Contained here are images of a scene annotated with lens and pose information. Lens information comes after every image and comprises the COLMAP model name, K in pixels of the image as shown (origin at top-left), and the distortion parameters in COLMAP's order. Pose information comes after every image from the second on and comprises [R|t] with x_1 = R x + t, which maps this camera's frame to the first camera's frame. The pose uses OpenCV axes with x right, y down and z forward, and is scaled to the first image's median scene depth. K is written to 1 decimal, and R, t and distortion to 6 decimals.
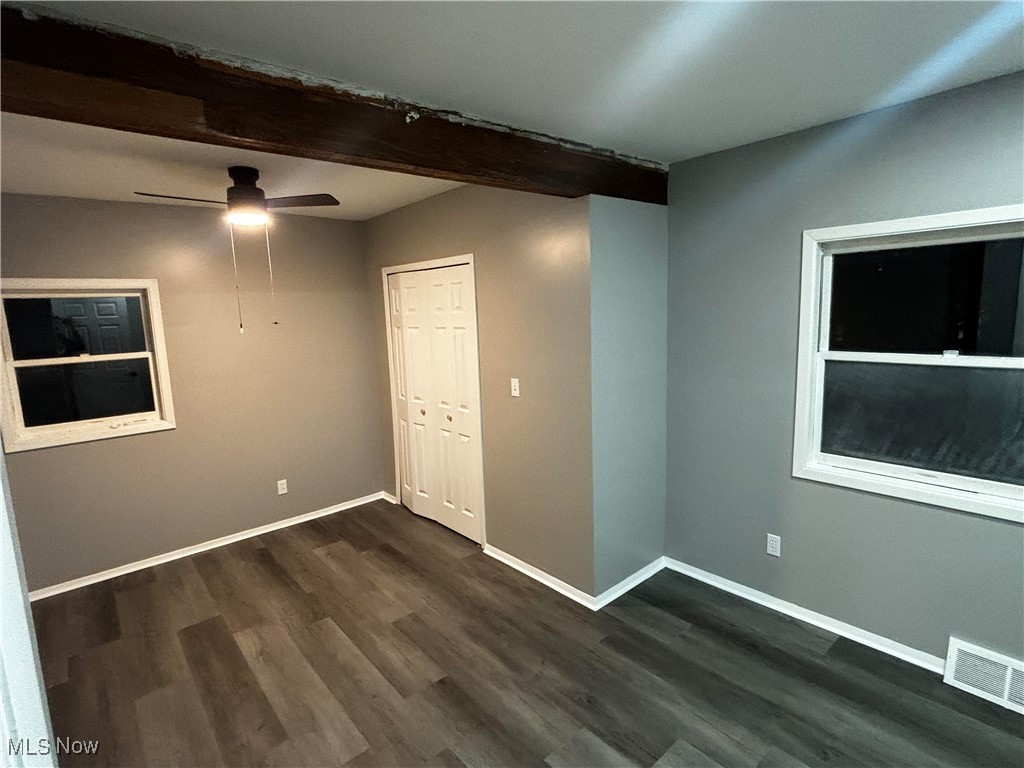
lens RADIAL K [[510.6, 0, 505.6], [0, 510.6, 388.3], [0, 0, 1]] dist [0.011965, -0.001136]
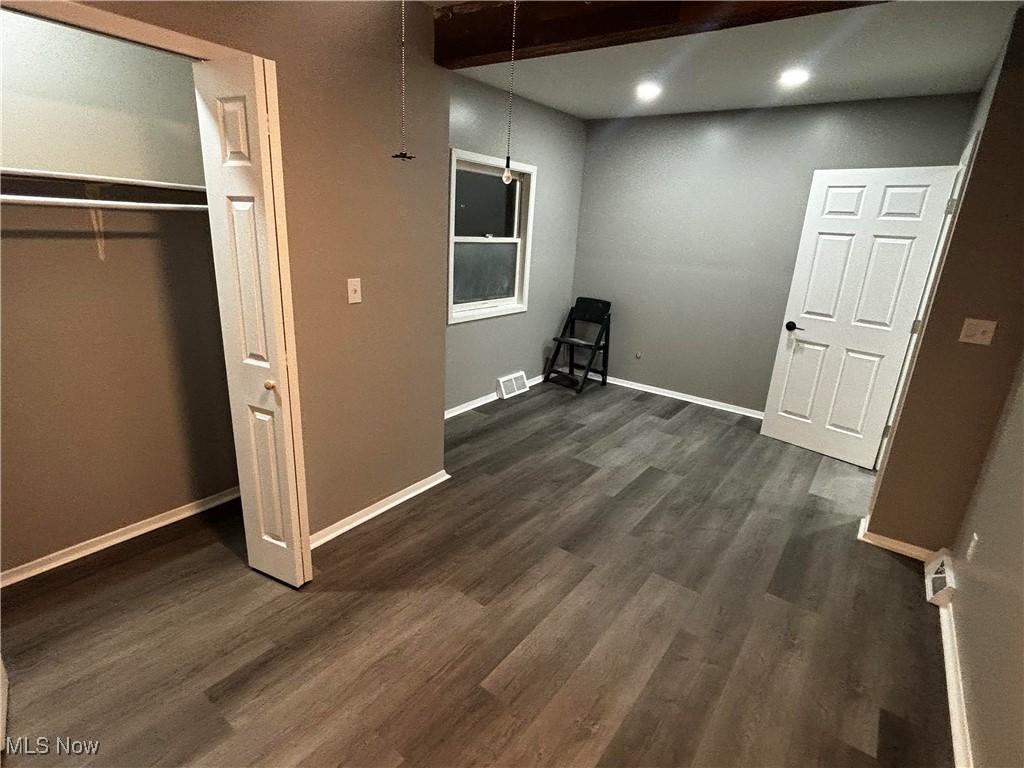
lens RADIAL K [[510.6, 0, 506.1], [0, 510.6, 379.4], [0, 0, 1]] dist [0.011965, -0.001136]
pose [[-0.200628, -0.257642, 0.945182, -0.969823], [0.110645, 0.952667, 0.283168, -0.081459], [-0.973399, 0.161391, -0.162624, 1.173038]]
